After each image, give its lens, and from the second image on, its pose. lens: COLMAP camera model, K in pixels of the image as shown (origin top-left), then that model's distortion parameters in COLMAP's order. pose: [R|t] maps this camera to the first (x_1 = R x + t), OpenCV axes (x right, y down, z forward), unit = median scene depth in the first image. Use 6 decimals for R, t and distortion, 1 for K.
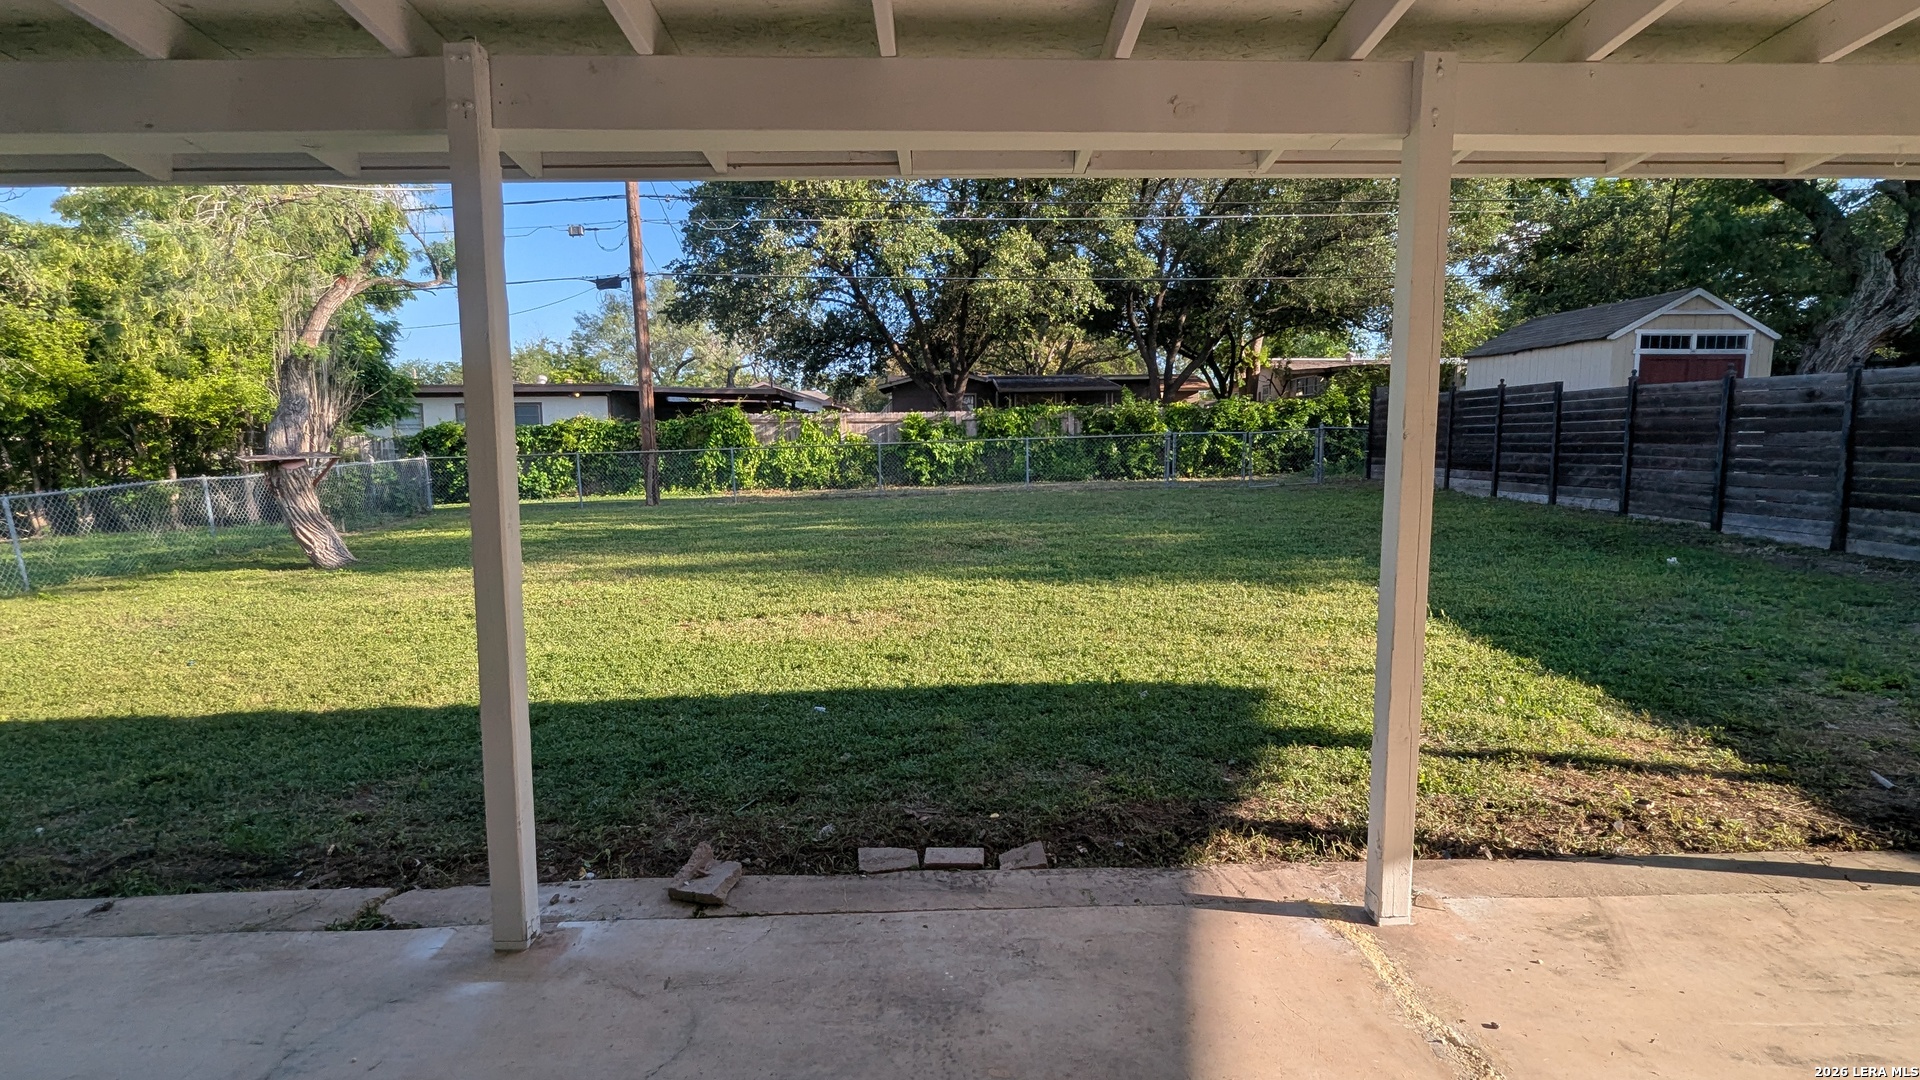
lens RADIAL K [[790.5, 0, 945.7], [0, 790.5, 533.1], [0, 0, 1]] dist [0.001576, 0.000966]
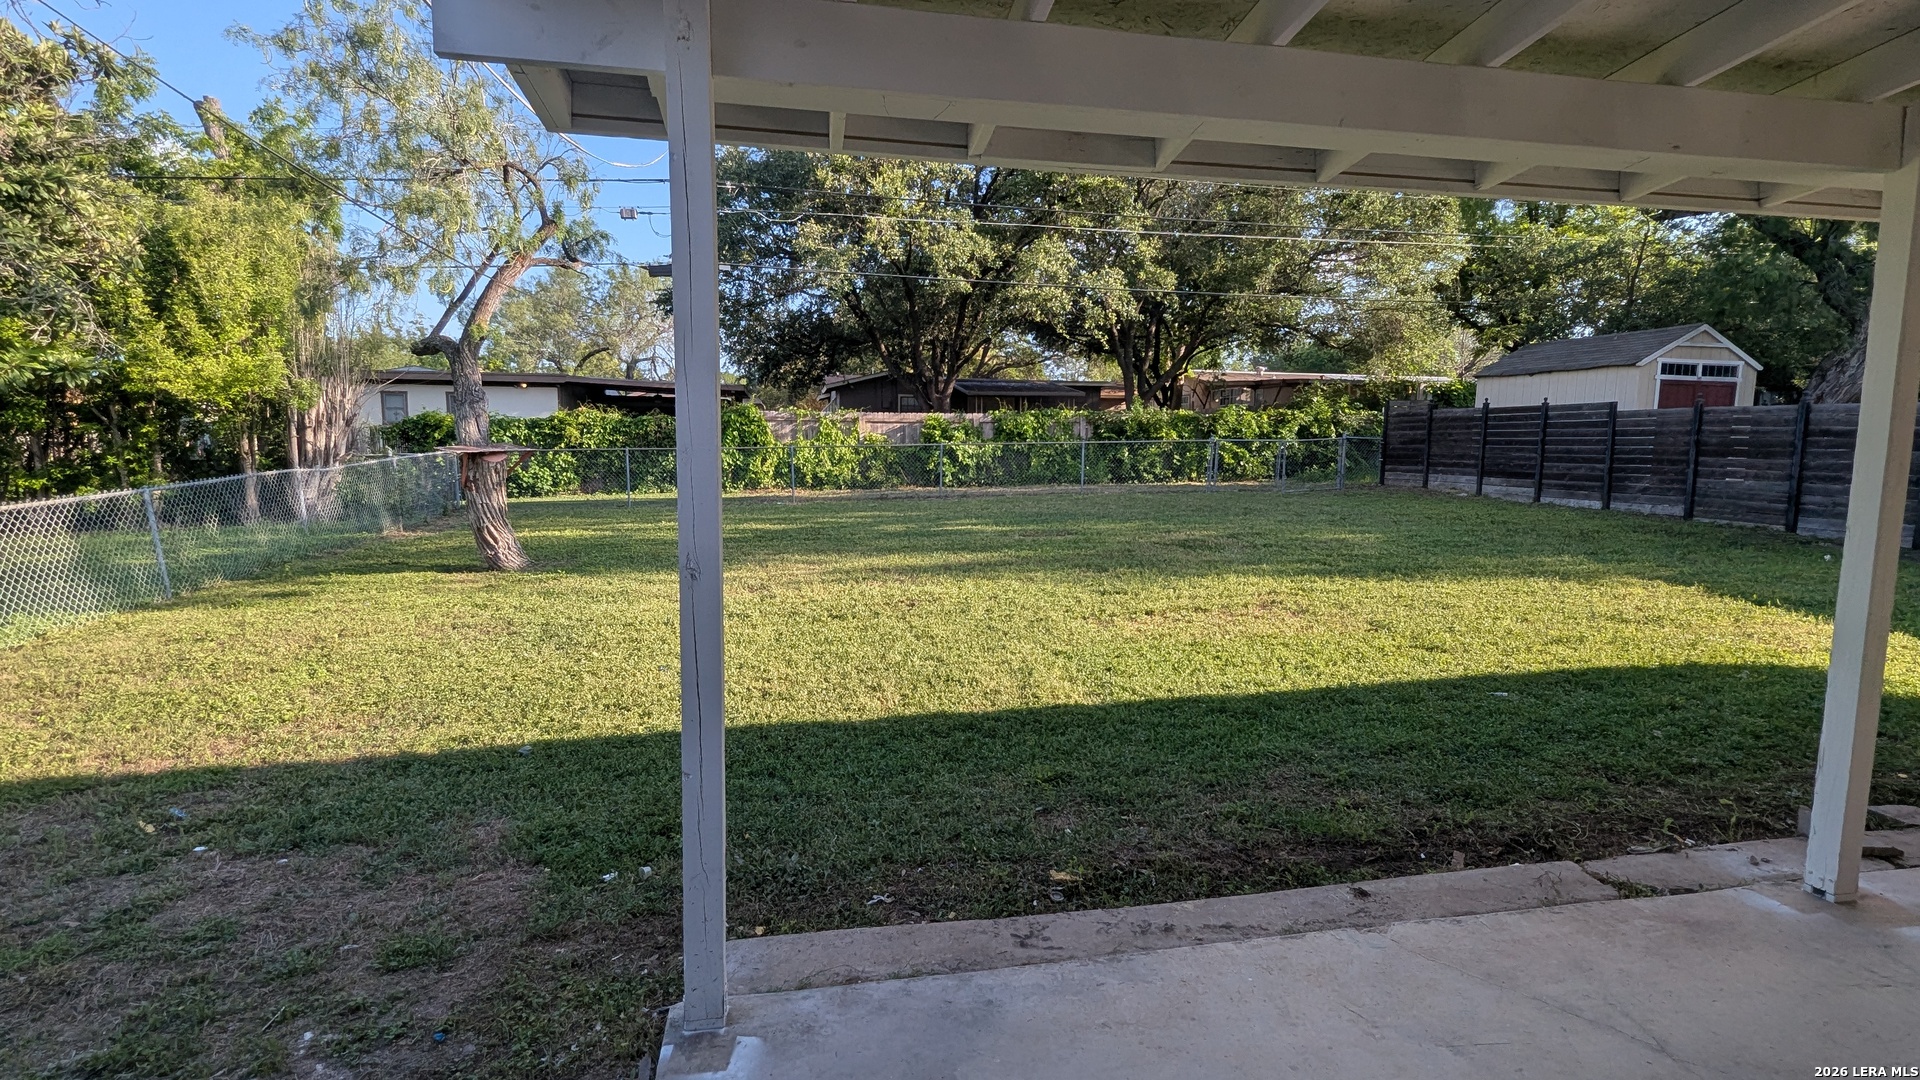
lens RADIAL K [[790.5, 0, 948.1], [0, 790.5, 534.9], [0, 0, 1]] dist [0.001576, 0.000966]
pose [[0.989440, 0.002018, 0.144931, -0.171452], [-0.002057, 0.999998, 0.000116, 0.001045], [-0.144931, -0.000413, 0.989442, 0.006489]]
